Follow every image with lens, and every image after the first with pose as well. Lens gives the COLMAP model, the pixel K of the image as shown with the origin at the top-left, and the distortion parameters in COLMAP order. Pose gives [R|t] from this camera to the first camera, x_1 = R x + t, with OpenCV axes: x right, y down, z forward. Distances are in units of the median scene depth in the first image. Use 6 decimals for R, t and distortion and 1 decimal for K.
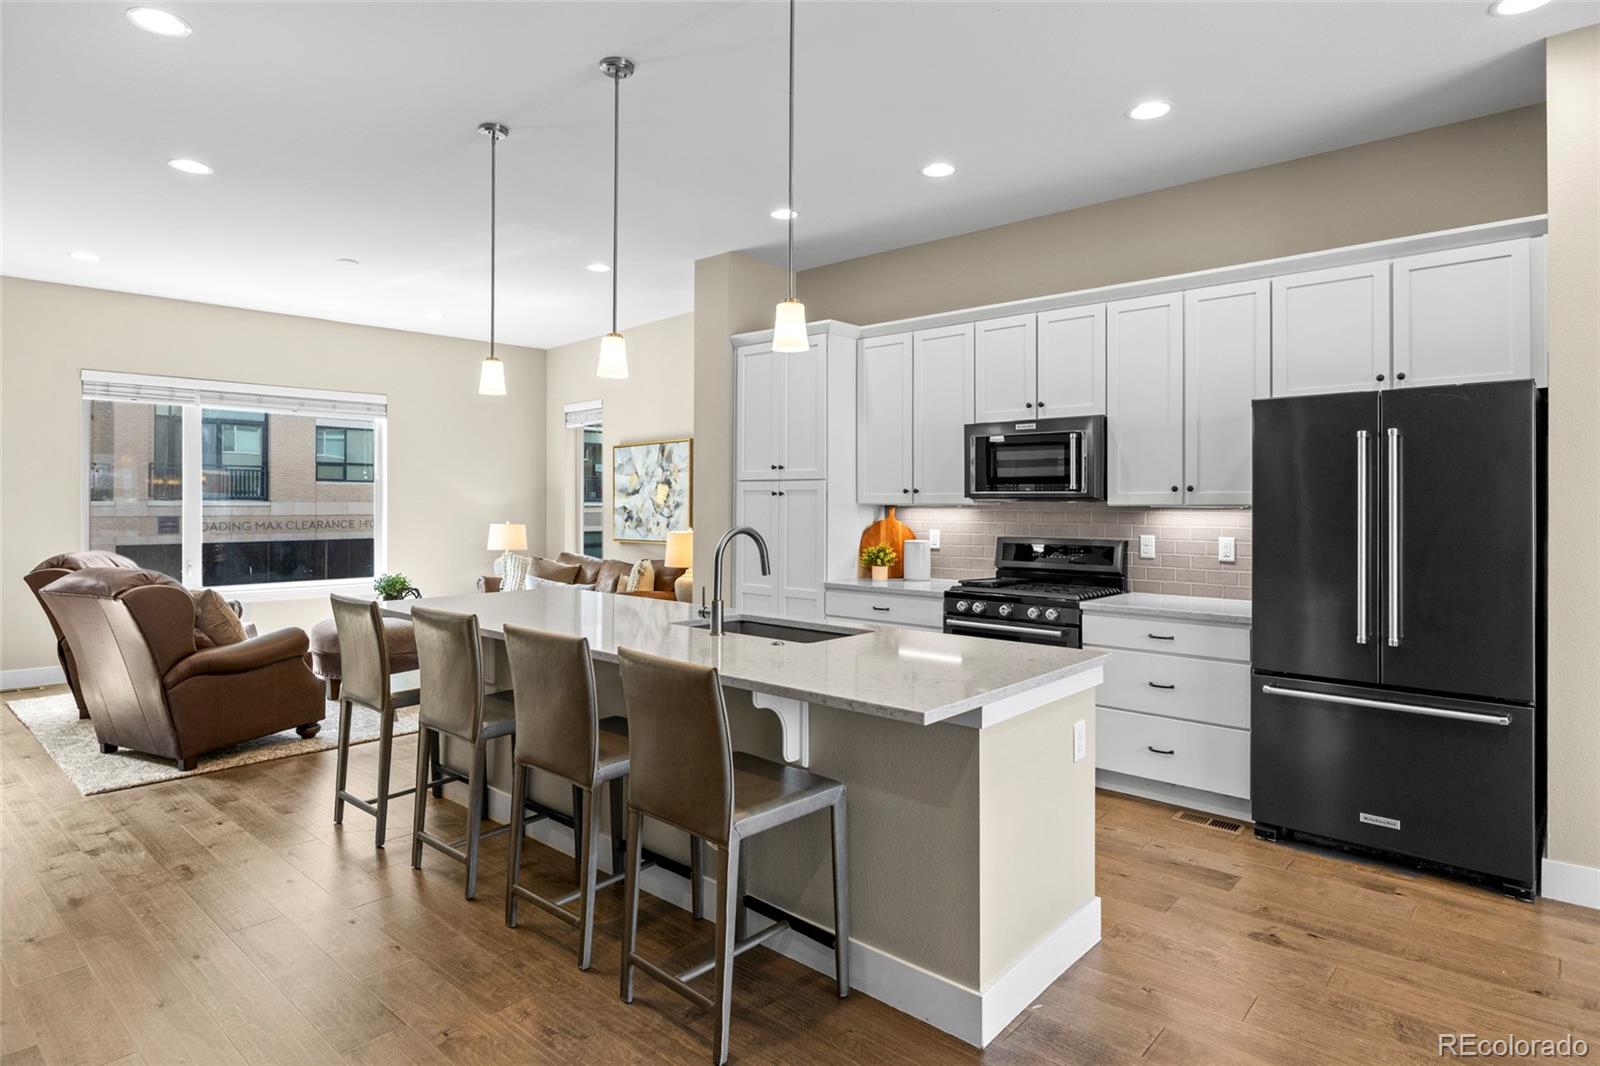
lens RADIAL K [[908.9, 0, 796.0], [0, 908.9, 500.1], [0, 0, 1]] dist [-0.003127, 0.000590]
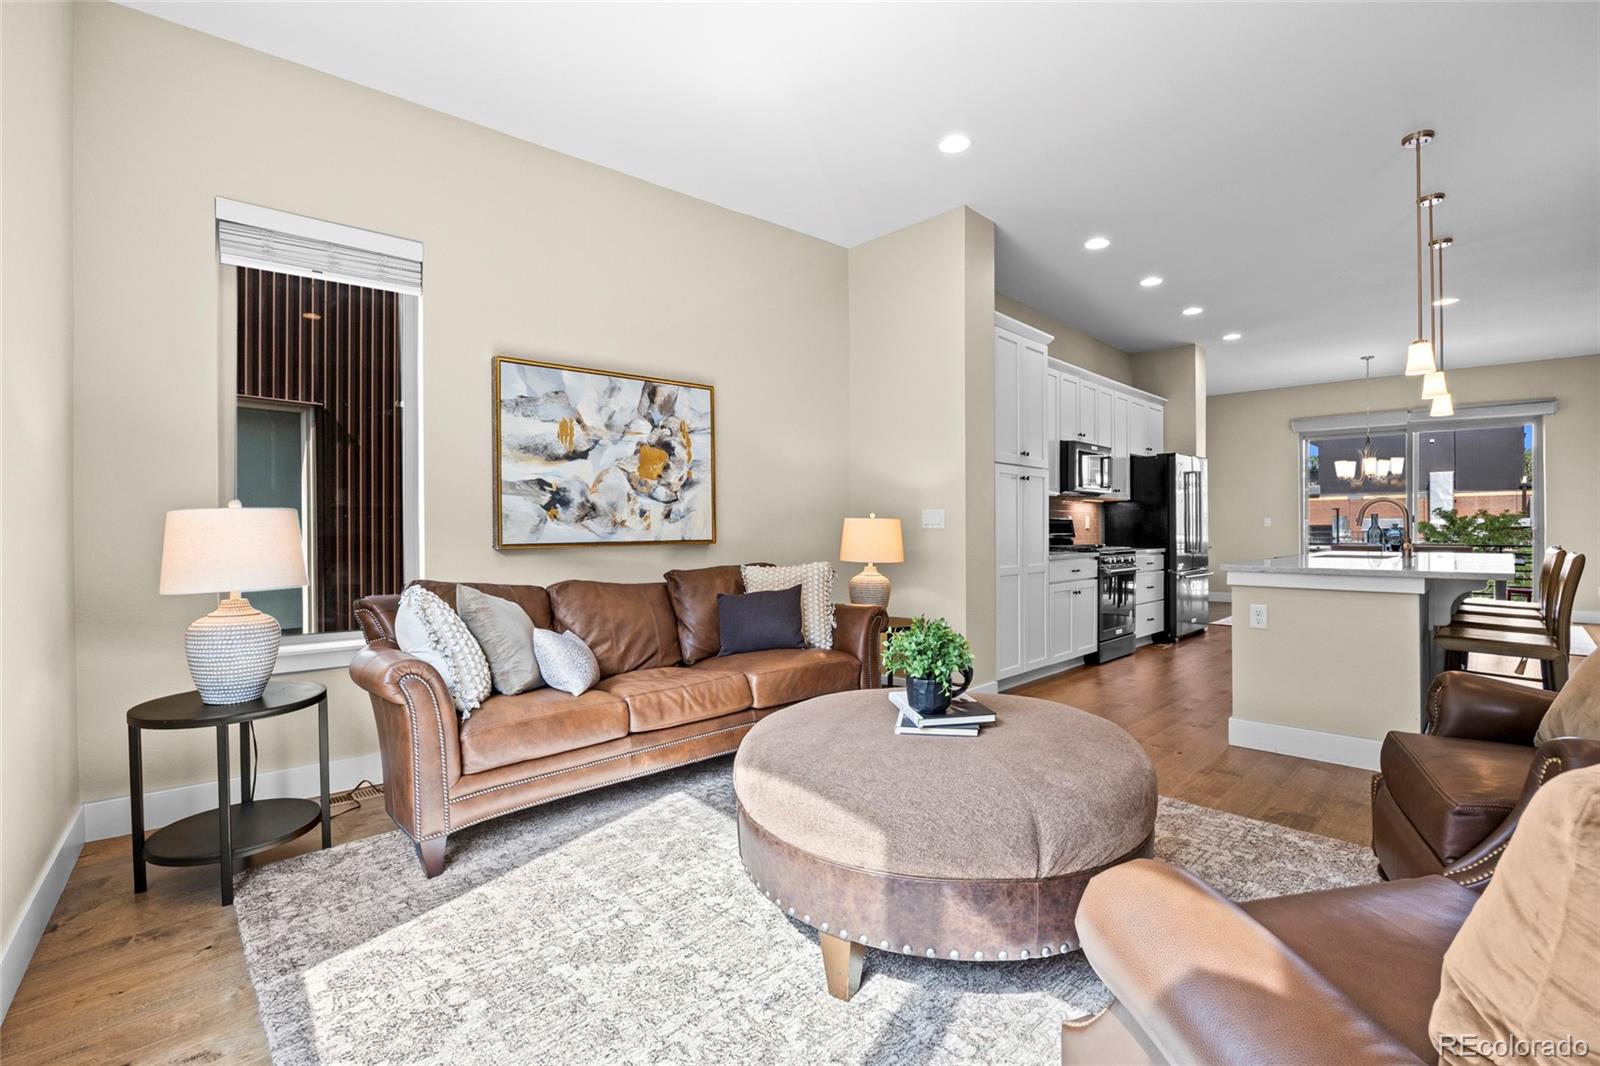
lens RADIAL K [[718.8, 0, 819.5], [0, 718.8, 527.8], [0, 0, 1]] dist [-0.017660, 0.000268]
pose [[0.036736, -0.001876, 0.999323, -0.624543], [0.000179, 0.999998, 0.001871, 0.035280], [-0.999325, 0.000110, 0.036736, 0.865991]]
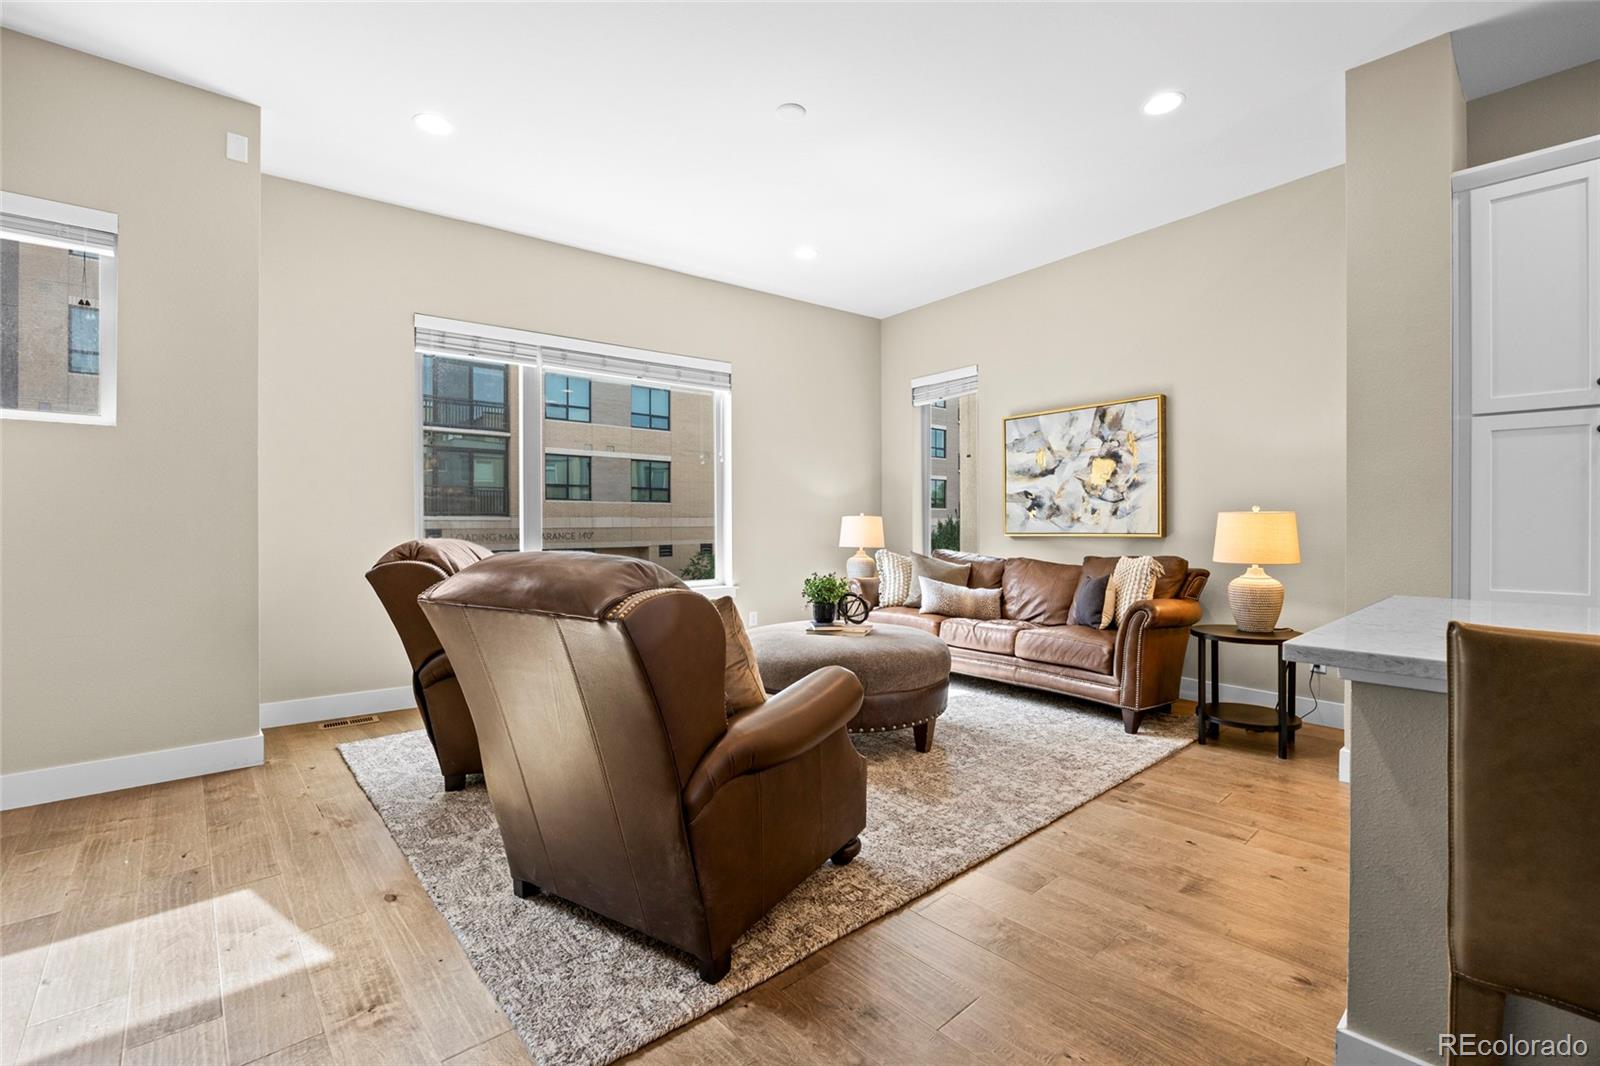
lens RADIAL K [[718.8, 0, 783.9], [0, 718.8, 524.0], [0, 0, 1]] dist [-0.017660, 0.000268]
pose [[0.991934, -0.005031, -0.126655, -0.336369], [0.005411, 0.999982, 0.002660, 0.034119], [0.126639, -0.003324, 0.991943, 0.363894]]
